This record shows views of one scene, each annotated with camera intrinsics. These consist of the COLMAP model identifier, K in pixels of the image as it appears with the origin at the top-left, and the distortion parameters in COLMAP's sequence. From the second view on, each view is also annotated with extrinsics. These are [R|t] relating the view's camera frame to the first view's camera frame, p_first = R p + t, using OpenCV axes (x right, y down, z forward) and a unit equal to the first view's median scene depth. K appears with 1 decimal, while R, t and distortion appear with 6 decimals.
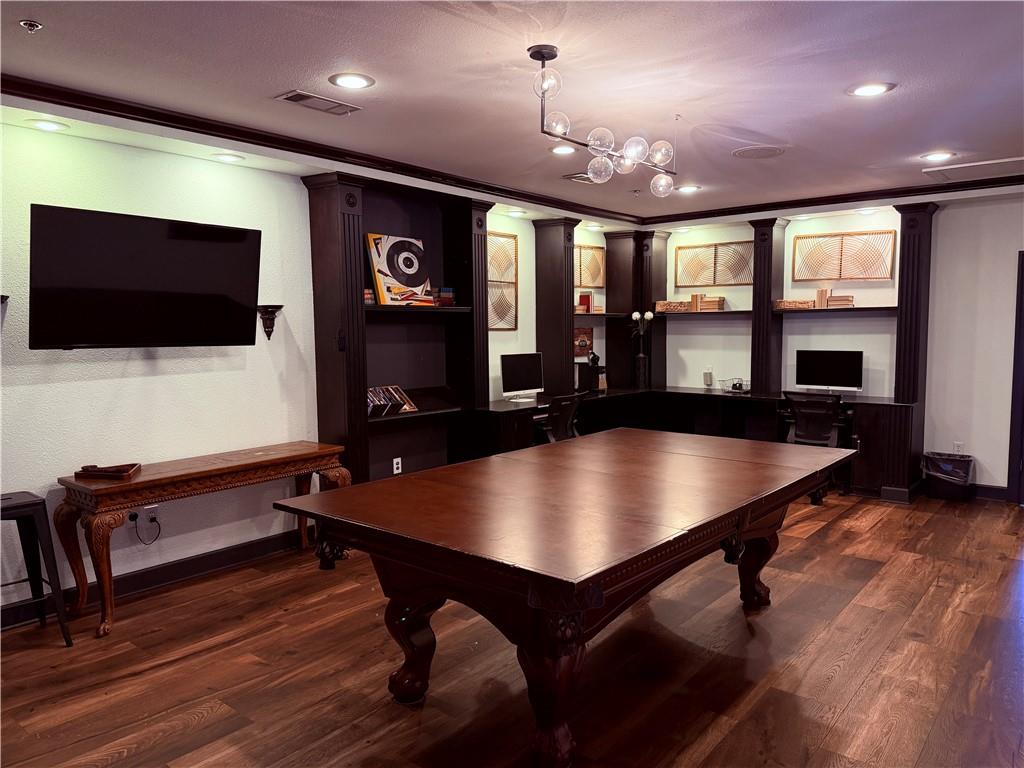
lens RADIAL K [[721.9, 0, 512.0], [0, 721.9, 384.0], [0, 0, 1]] dist [0.067356, -0.068702]
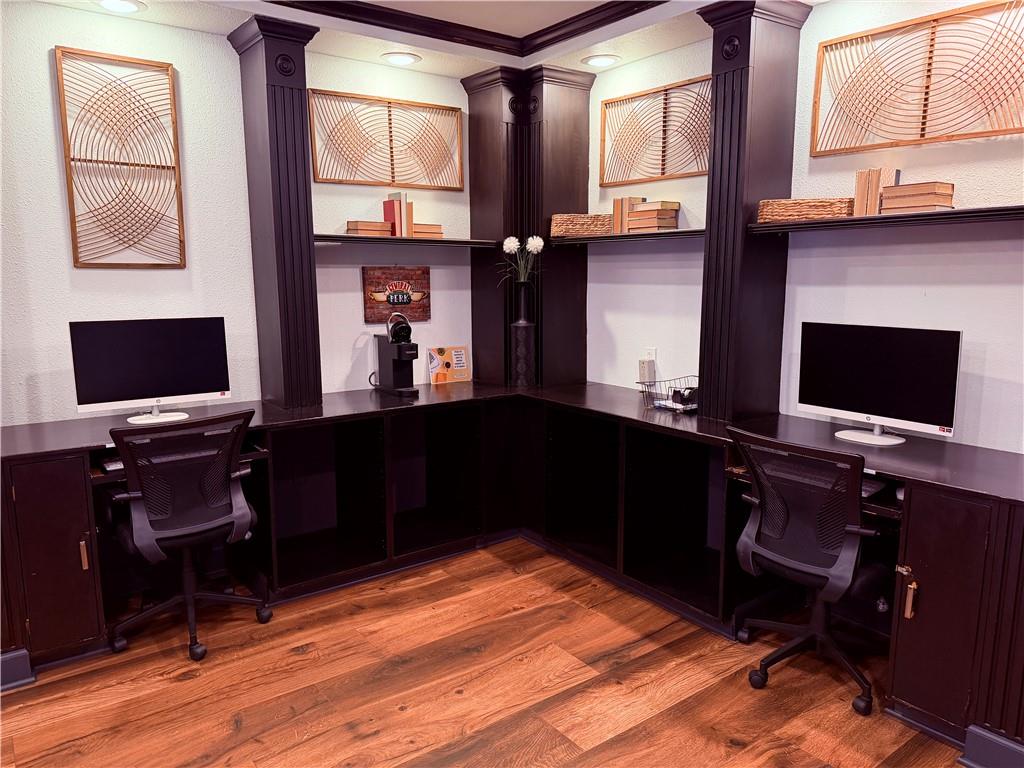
lens RADIAL K [[721.9, 0, 512.0], [0, 721.9, 384.0], [0, 0, 1]] dist [0.067356, -0.068702]
pose [[0.971772, 0.041054, -0.232323, 0.335010], [-0.024436, 0.996962, 0.073961, -0.038564], [0.234653, -0.066196, 0.969823, 0.567441]]
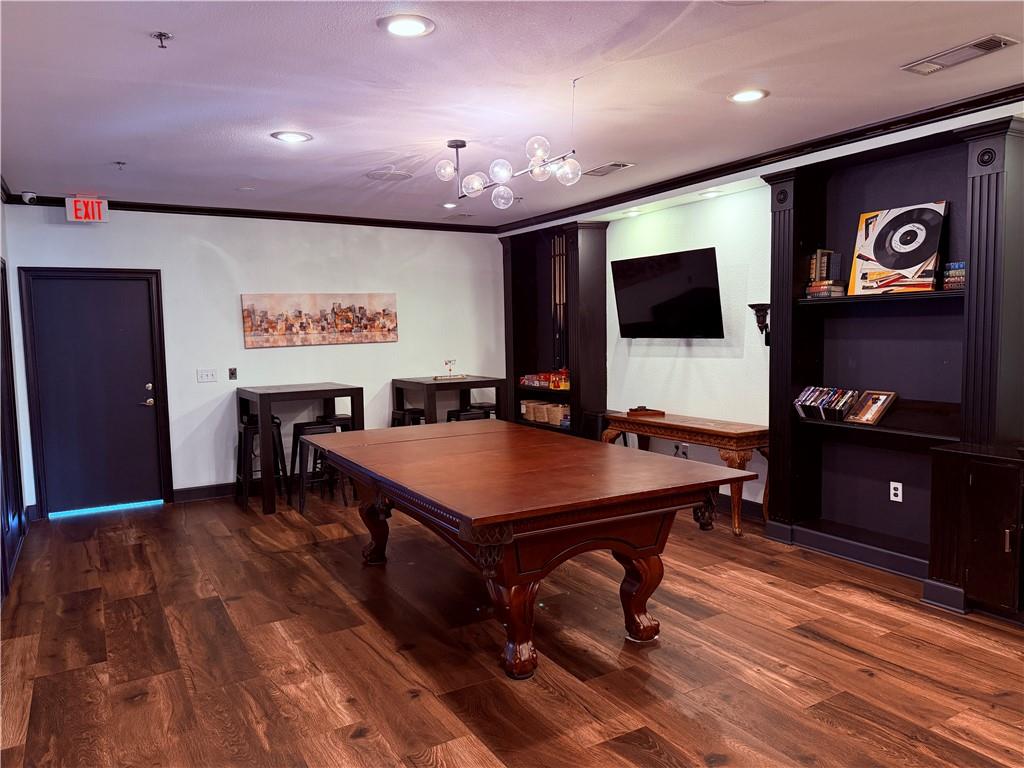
lens RADIAL K [[721.9, 0, 512.0], [0, 721.9, 384.0], [0, 0, 1]] dist [0.067356, -0.068702]
pose [[-0.344765, 0.086131, -0.934729, 0.623848], [-0.050019, 0.992681, 0.109919, -0.062832], [0.937356, 0.084650, -0.337933, 0.725880]]
